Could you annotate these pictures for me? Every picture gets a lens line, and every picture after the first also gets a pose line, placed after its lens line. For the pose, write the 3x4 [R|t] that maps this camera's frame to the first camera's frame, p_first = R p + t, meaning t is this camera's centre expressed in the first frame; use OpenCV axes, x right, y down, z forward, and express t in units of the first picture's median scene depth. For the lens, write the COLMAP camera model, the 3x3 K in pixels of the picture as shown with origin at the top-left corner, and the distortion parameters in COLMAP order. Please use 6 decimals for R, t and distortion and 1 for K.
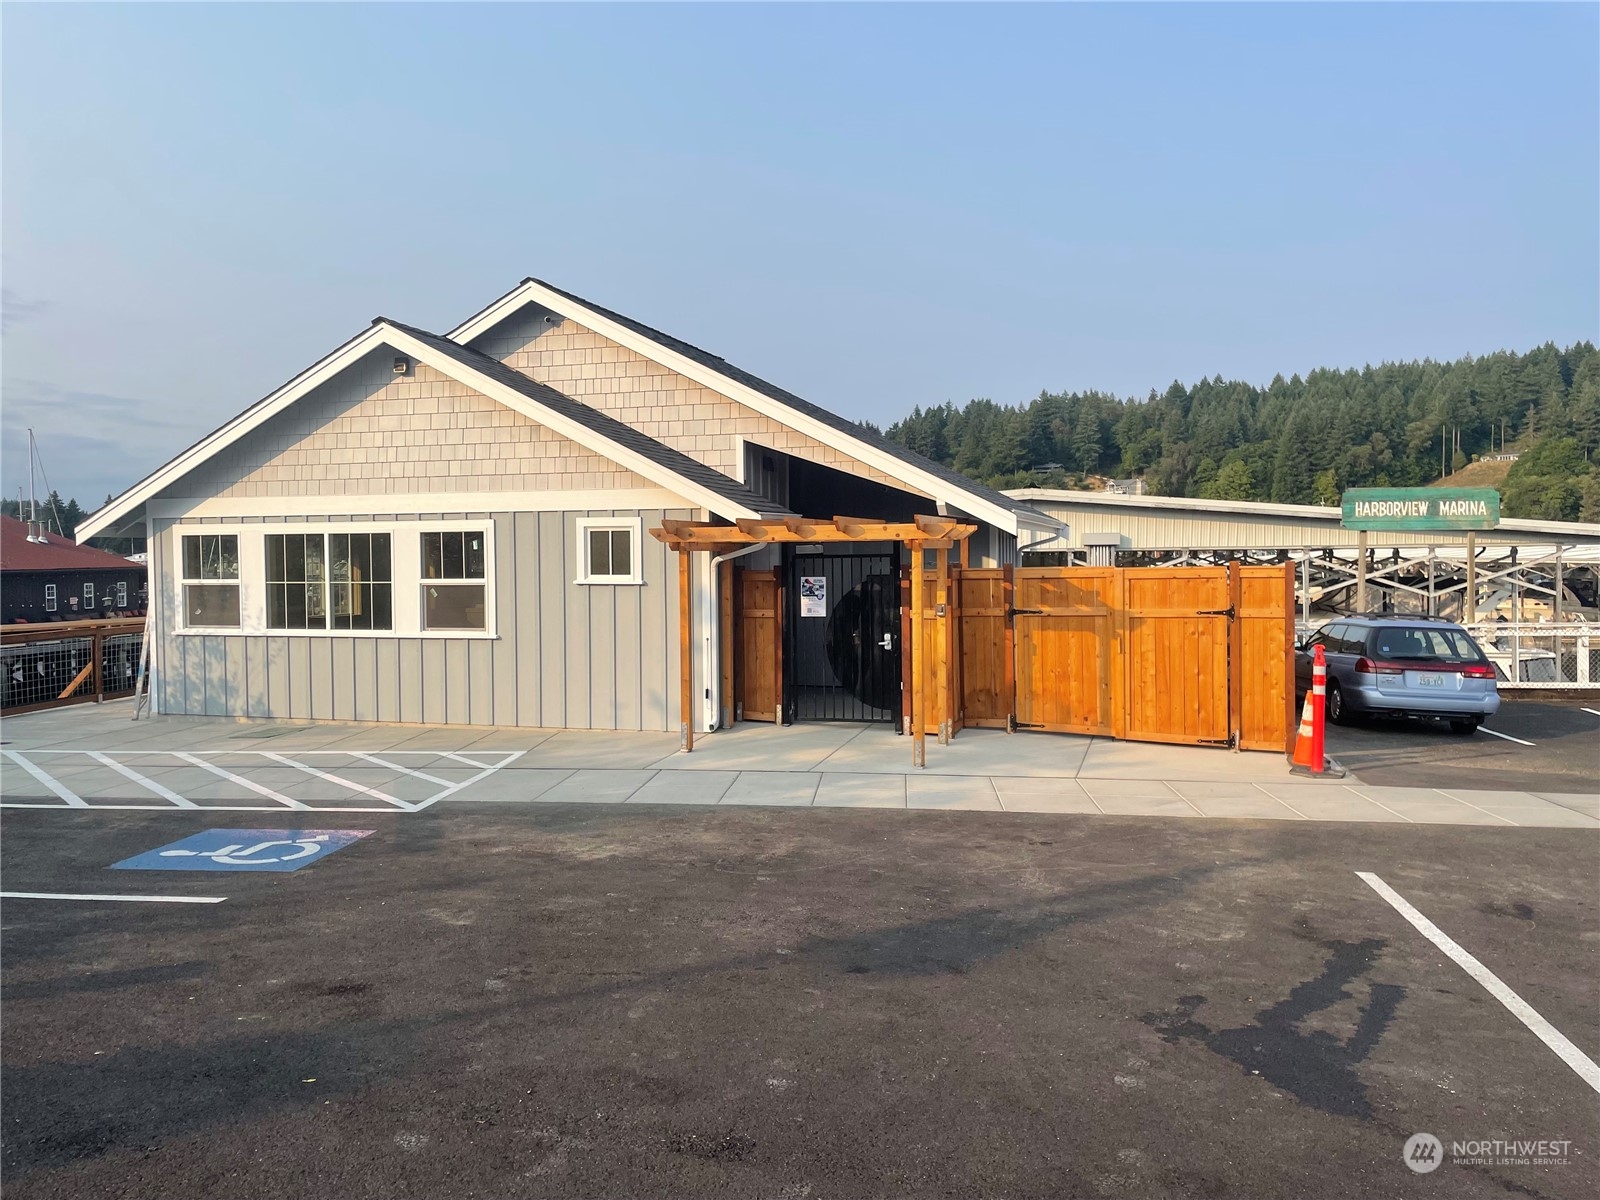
lens RADIAL K [[1222.7, 0, 793.2], [0, 1222.7, 599.2], [0, 0, 1]] dist [0.065160, -0.008268]
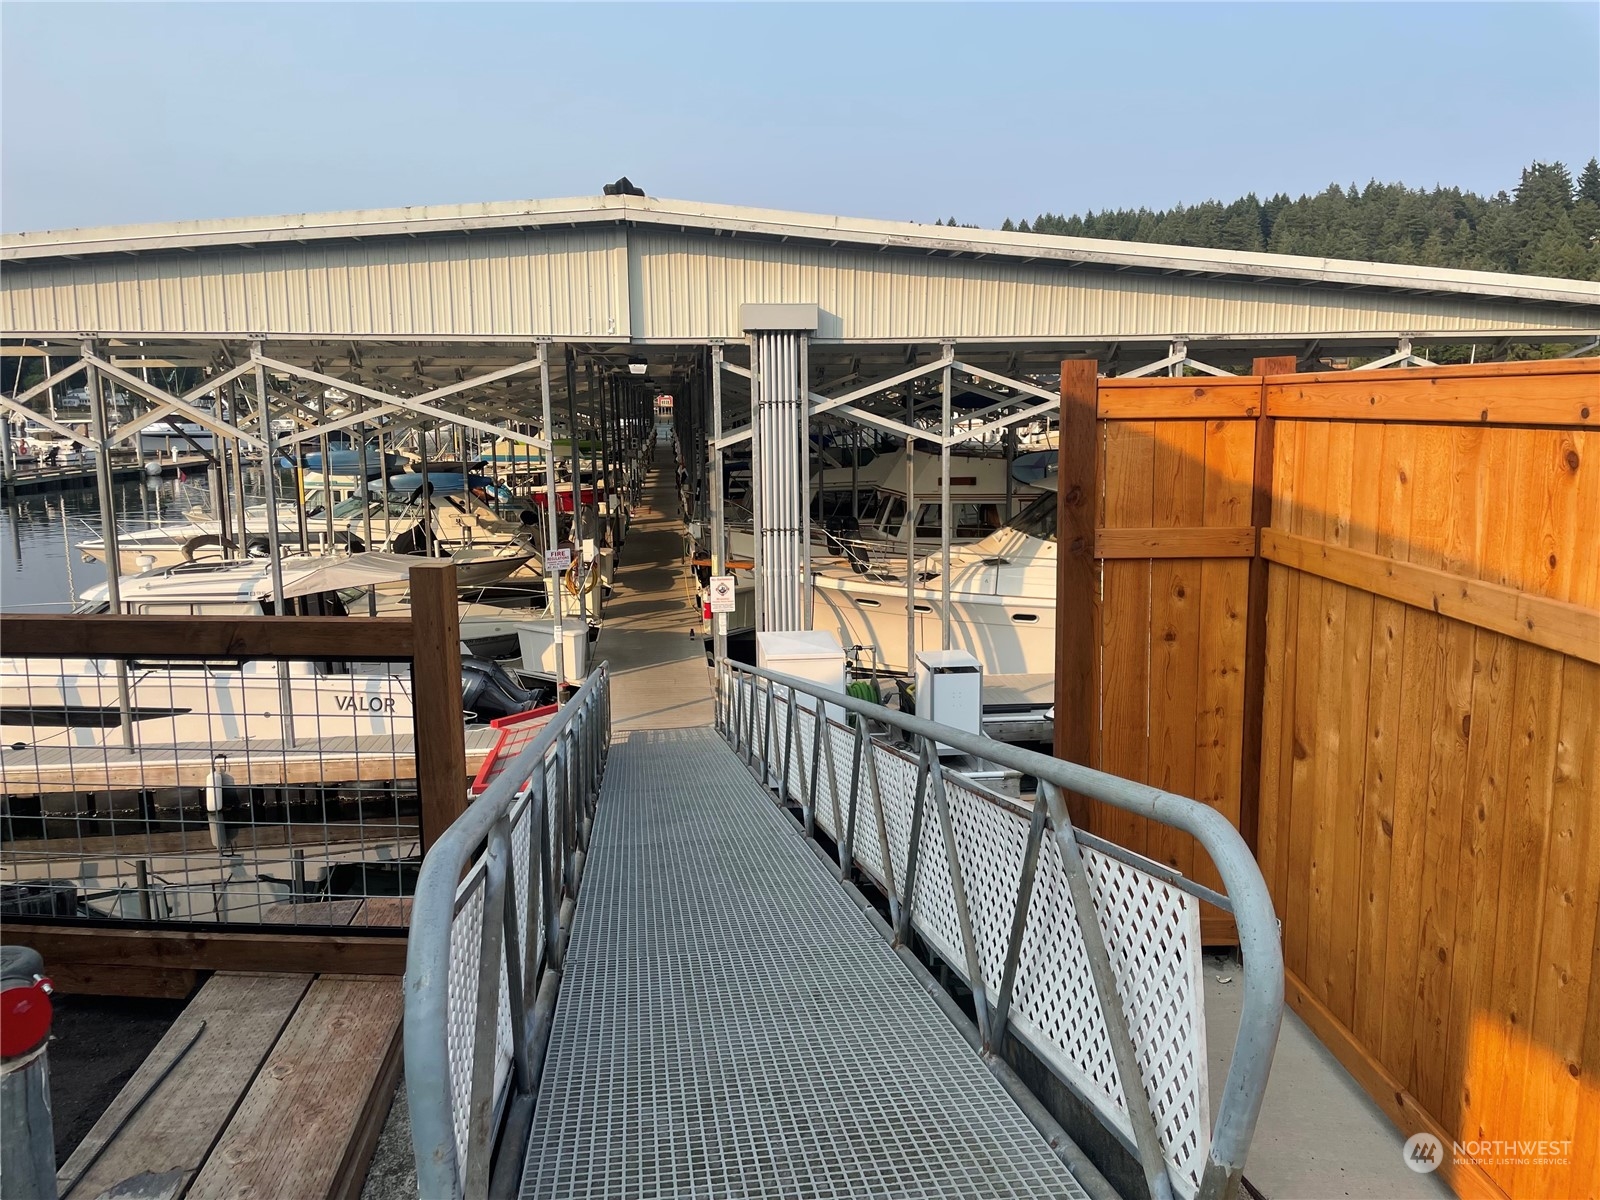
lens RADIAL K [[1222.7, 0, 807.3], [0, 1222.7, 596.9], [0, 0, 1]] dist [0.065160, -0.008268]
pose [[0.975904, -0.034760, 0.215415, 0.335843], [0.009164, 0.992888, 0.118698, 0.001639], [-0.218009, -0.113864, 0.969282, 1.142397]]
